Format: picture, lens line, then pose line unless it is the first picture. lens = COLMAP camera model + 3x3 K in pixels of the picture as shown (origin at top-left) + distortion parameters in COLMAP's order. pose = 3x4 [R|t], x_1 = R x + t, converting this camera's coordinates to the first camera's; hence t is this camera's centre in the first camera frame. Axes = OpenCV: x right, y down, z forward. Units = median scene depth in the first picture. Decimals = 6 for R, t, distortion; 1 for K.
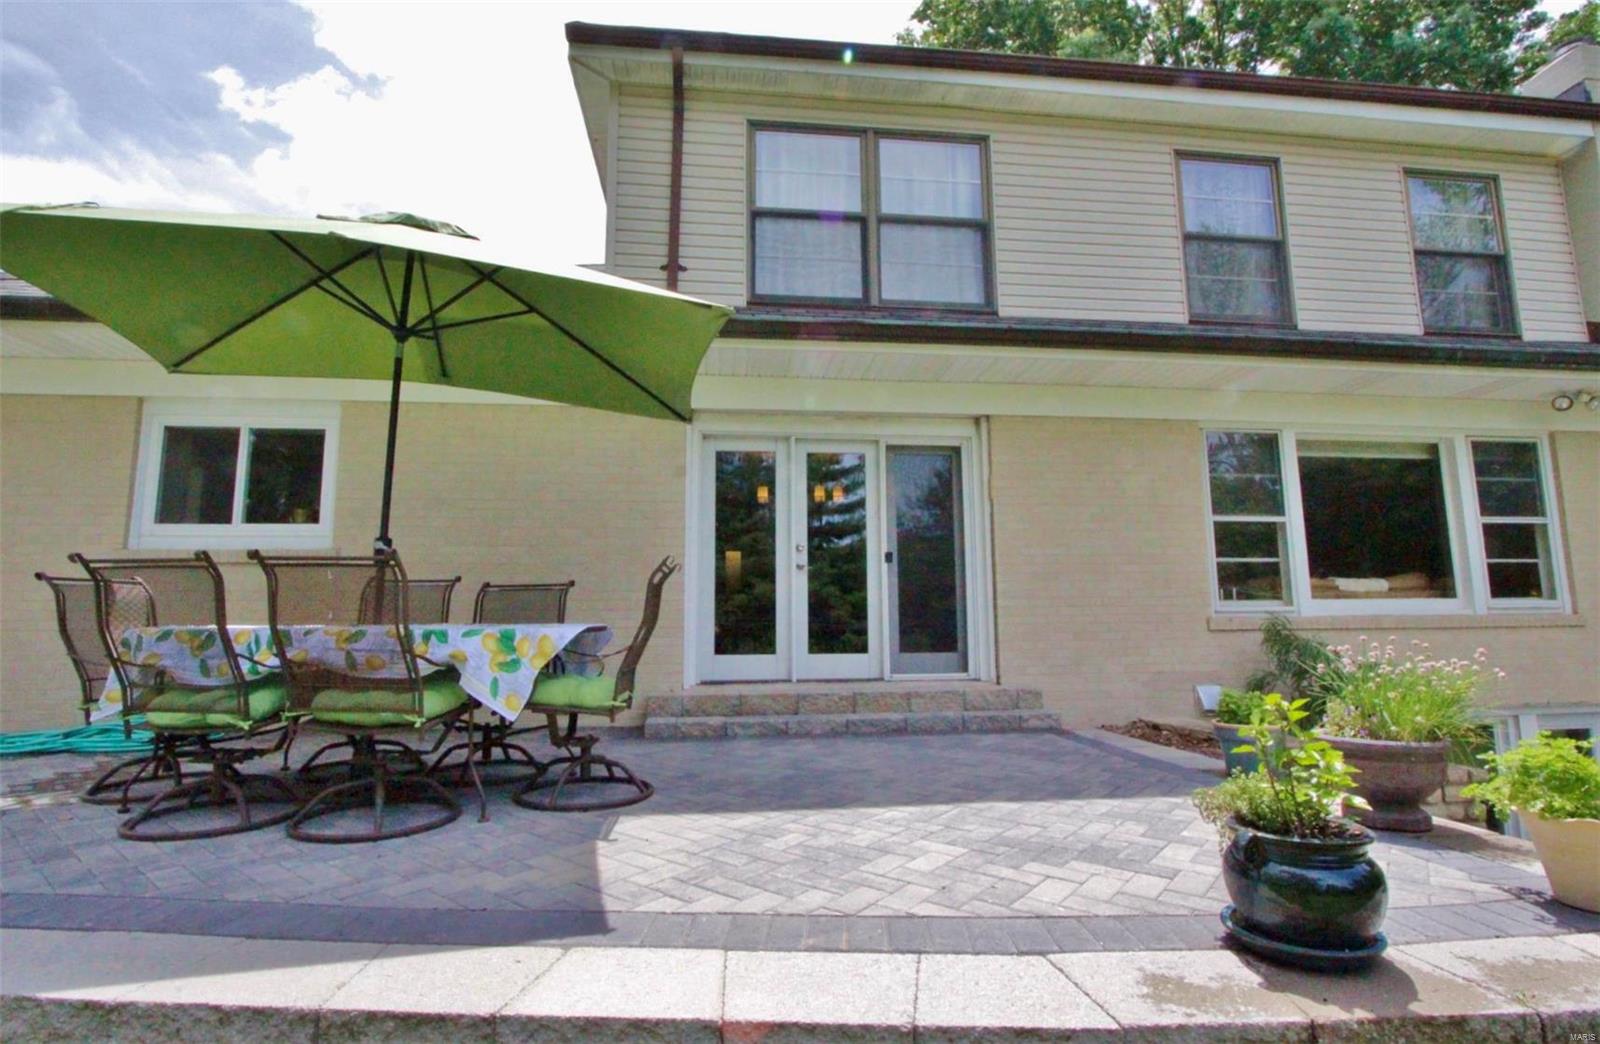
lens RADIAL K [[1324.2, 0, 801.2], [0, 1324.2, 526.3], [0, 0, 1]] dist [-0.019397, -0.003158]
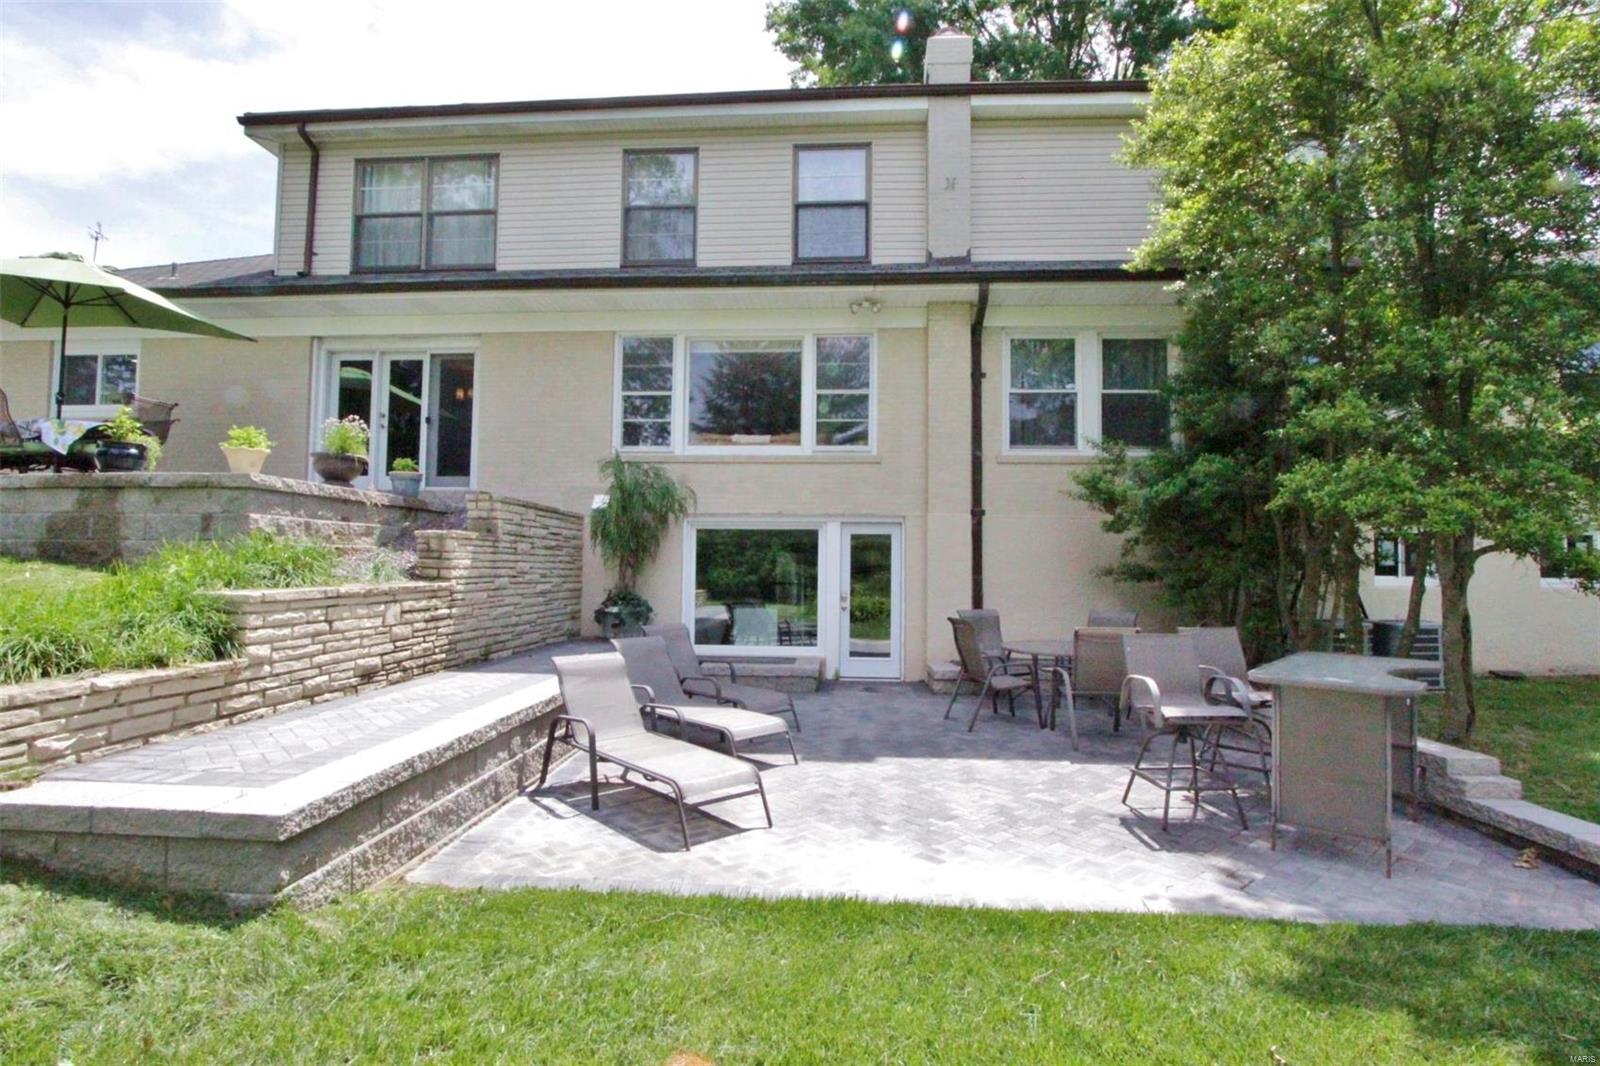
lens RADIAL K [[754.4, 0, 800.5], [0, 754.4, 530.4], [0, 0, 1]] dist [-0.012693, 0.001347]
pose [[0.961392, 0.036769, -0.272716, 0.759508], [0.010439, 0.985447, 0.169663, 0.003710], [0.274986, -0.165959, 0.947017, 0.167161]]
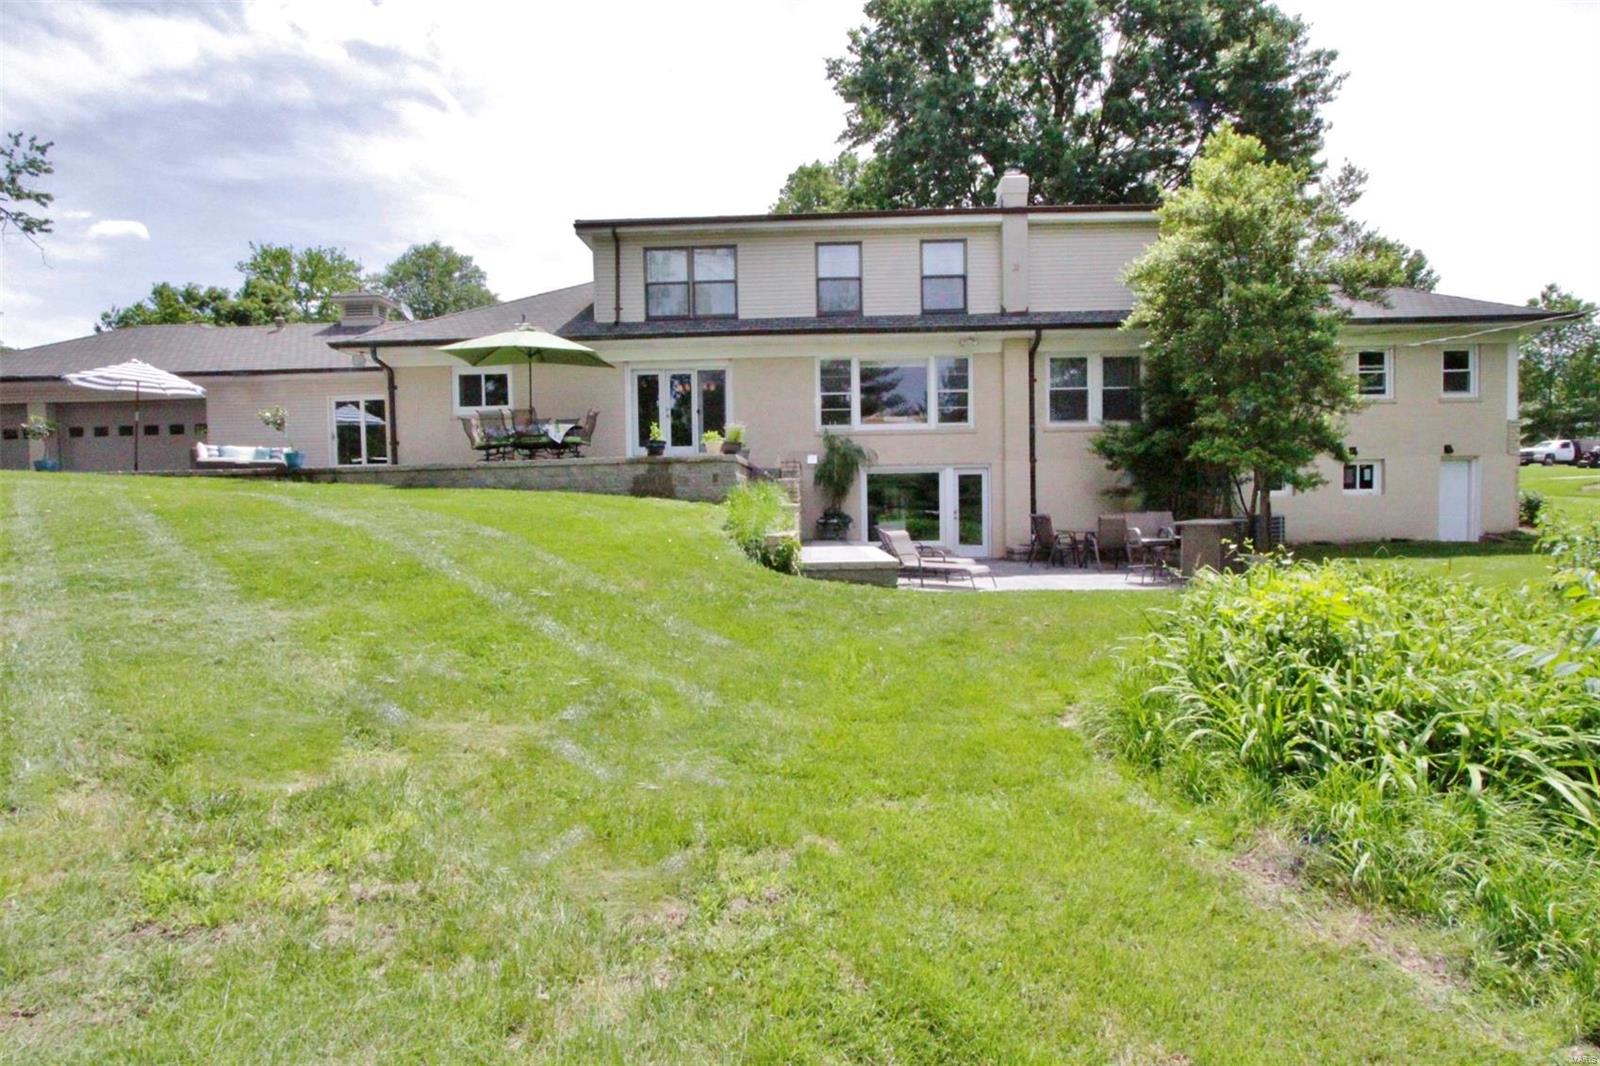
lens RADIAL K [[754.4, 0, 798.4], [0, 754.4, 529.2], [0, 0, 1]] dist [-0.012693, 0.001347]
pose [[0.973107, 0.029026, -0.228519, 0.613890], [0.029241, 0.968440, 0.247526, -0.118339], [0.228492, -0.247551, 0.941547, -0.502581]]
